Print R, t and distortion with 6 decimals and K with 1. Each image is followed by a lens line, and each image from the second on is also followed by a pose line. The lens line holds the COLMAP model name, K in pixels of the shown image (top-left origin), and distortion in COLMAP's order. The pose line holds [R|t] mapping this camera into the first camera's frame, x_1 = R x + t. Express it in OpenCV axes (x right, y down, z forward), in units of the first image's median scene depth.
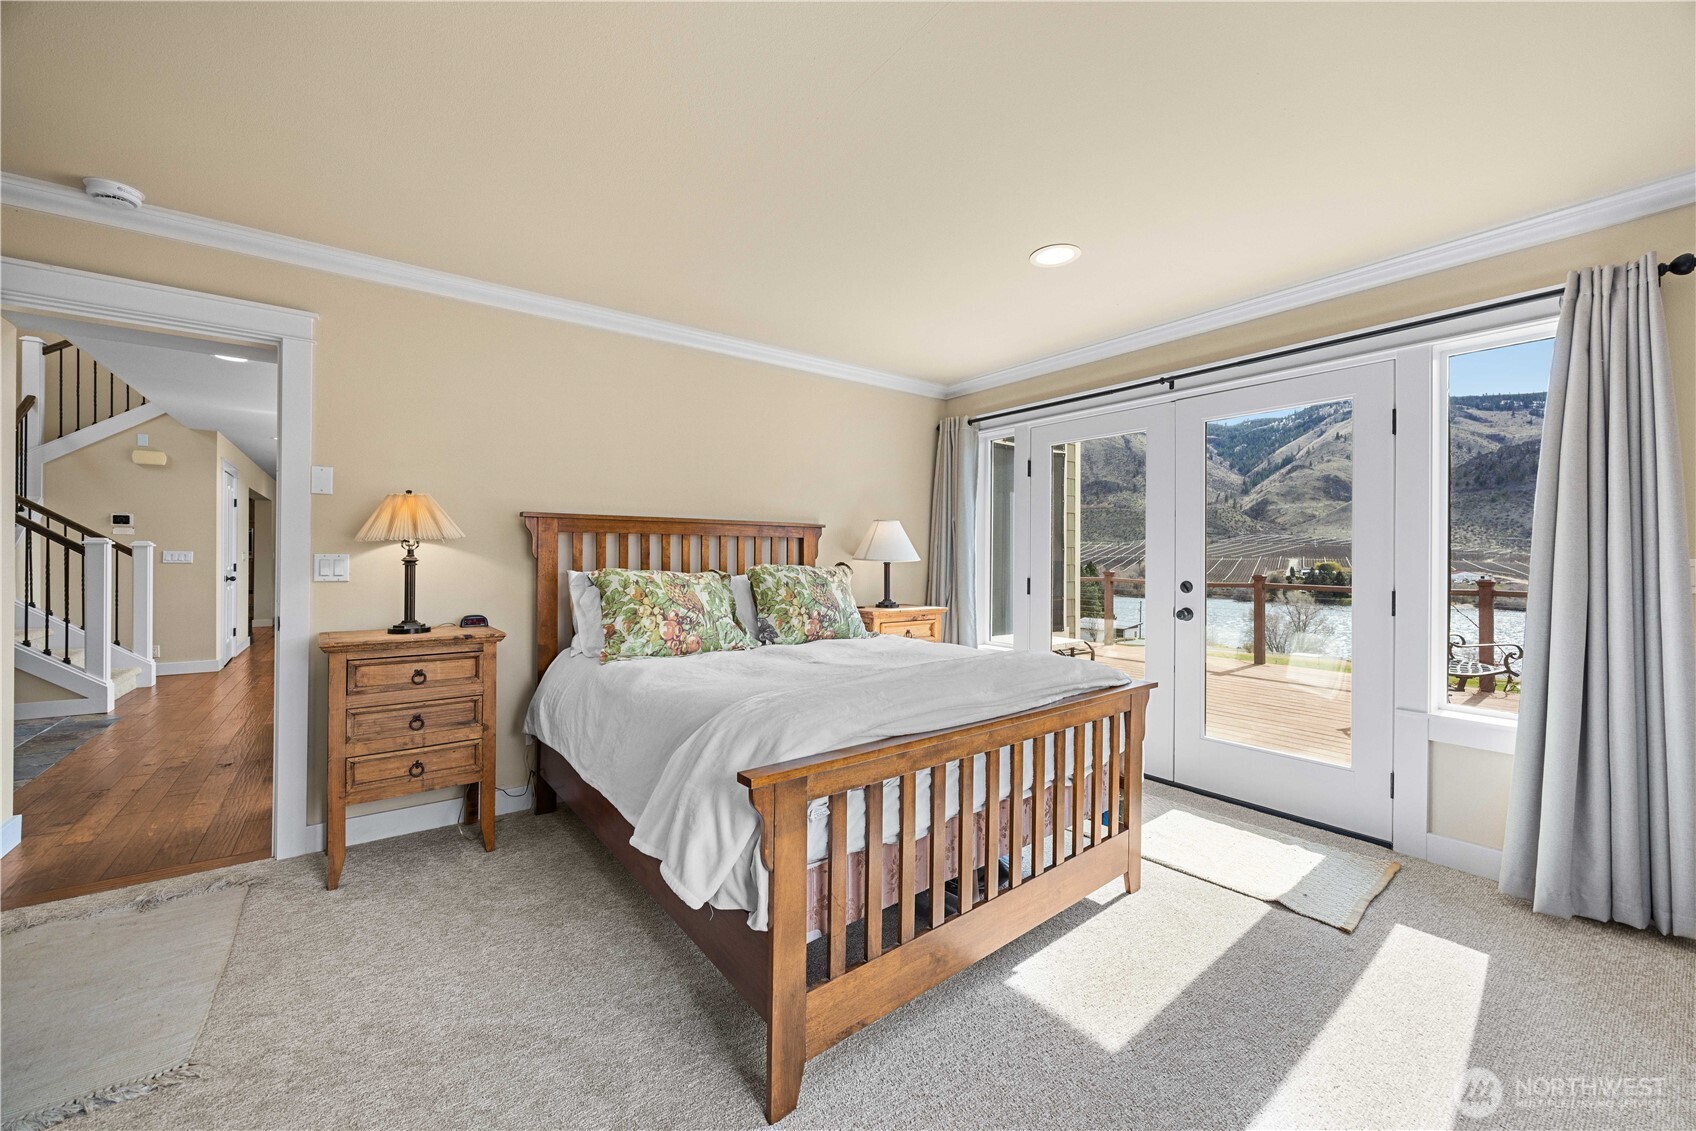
lens RADIAL K [[646.6, 0, 845.3], [0, 646.6, 559.3], [0, 0, 1]] dist [-0.007067, 0.000476]
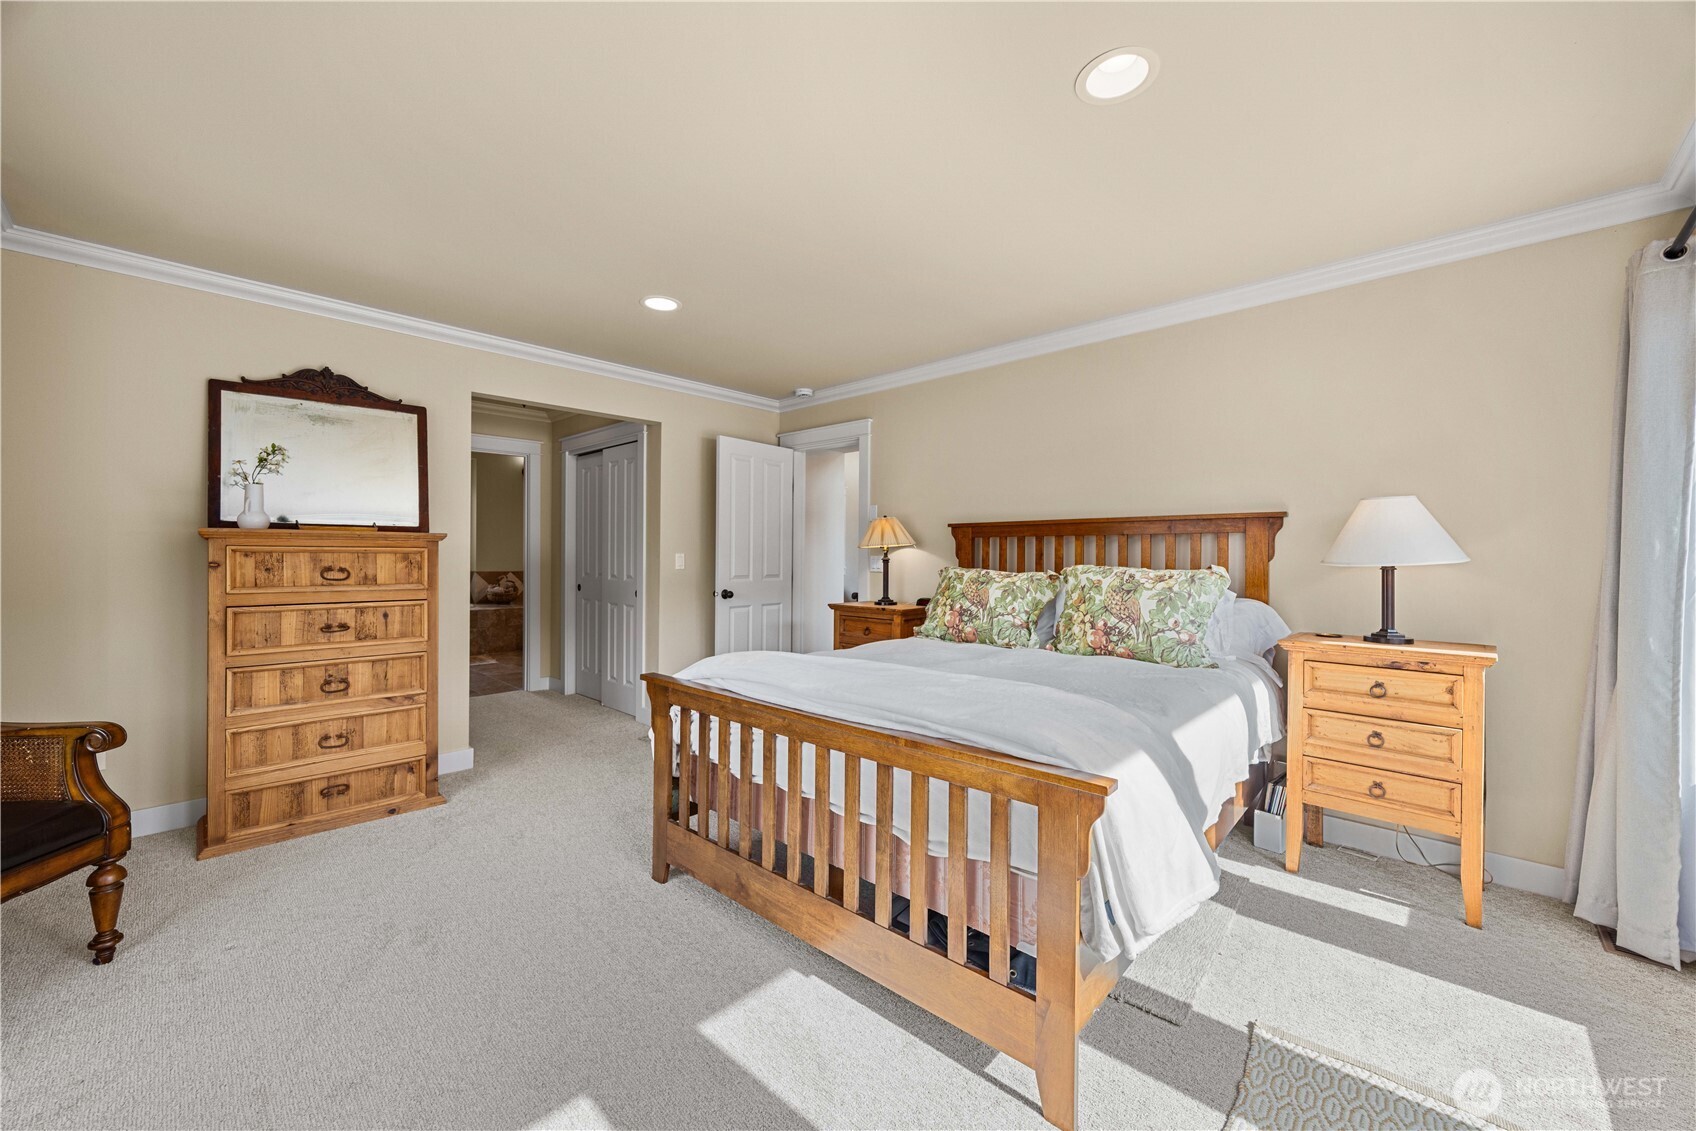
lens RADIAL K [[646.6, 0, 846.3], [0, 646.6, 560.1], [0, 0, 1]] dist [-0.007067, 0.000476]
pose [[0.165653, 0.002175, -0.986182, 0.752760], [-0.007696, 0.999970, 0.000912, 0.002061], [0.986154, 0.007439, 0.165665, 0.537648]]
